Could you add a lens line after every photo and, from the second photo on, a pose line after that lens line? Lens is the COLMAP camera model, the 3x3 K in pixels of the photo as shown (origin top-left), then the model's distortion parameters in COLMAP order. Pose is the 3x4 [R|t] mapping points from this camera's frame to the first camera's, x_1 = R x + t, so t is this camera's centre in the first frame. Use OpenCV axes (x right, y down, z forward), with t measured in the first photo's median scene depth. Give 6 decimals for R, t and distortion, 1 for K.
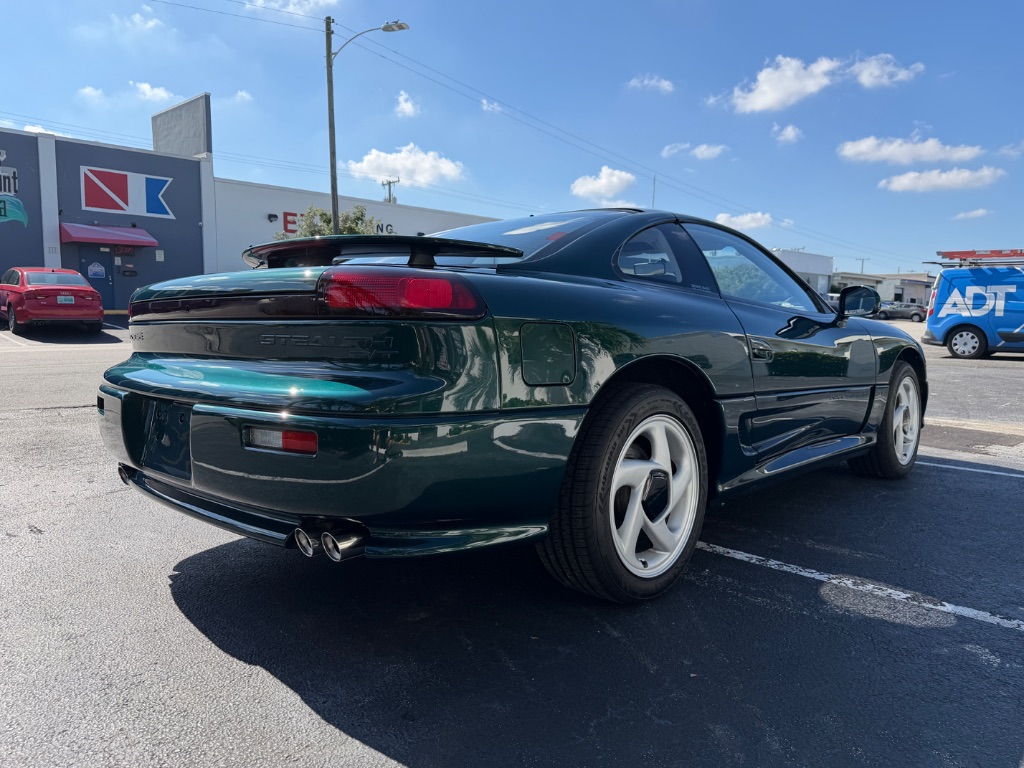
lens RADIAL K [[758.0, 0, 512.7], [0, 758.0, 351.7], [0, 0, 1]] dist [0.000192, -0.004683]
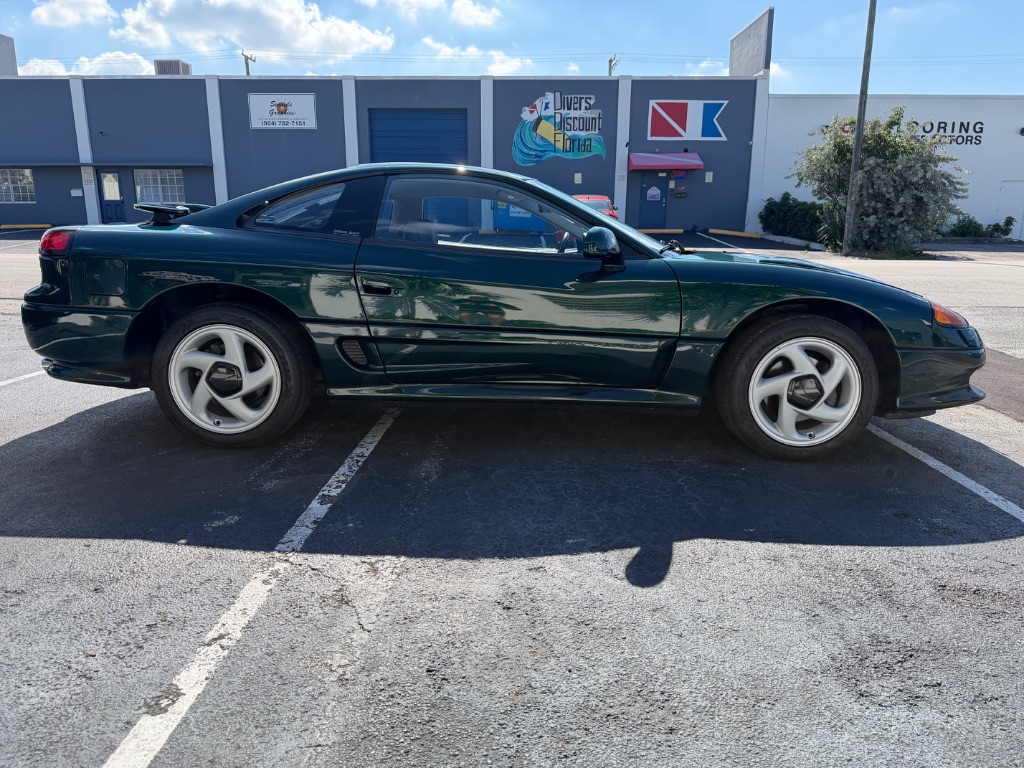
lens RADIAL K [[743.3, 0, 512.8], [0, 743.3, 389.1], [0, 0, 1]] dist [0.004035, -0.007395]
pose [[0.677356, 0.154945, -0.719153, 0.250375], [-0.036125, 0.983394, 0.177852, -0.010624], [0.734768, -0.094490, 0.671706, 0.069470]]
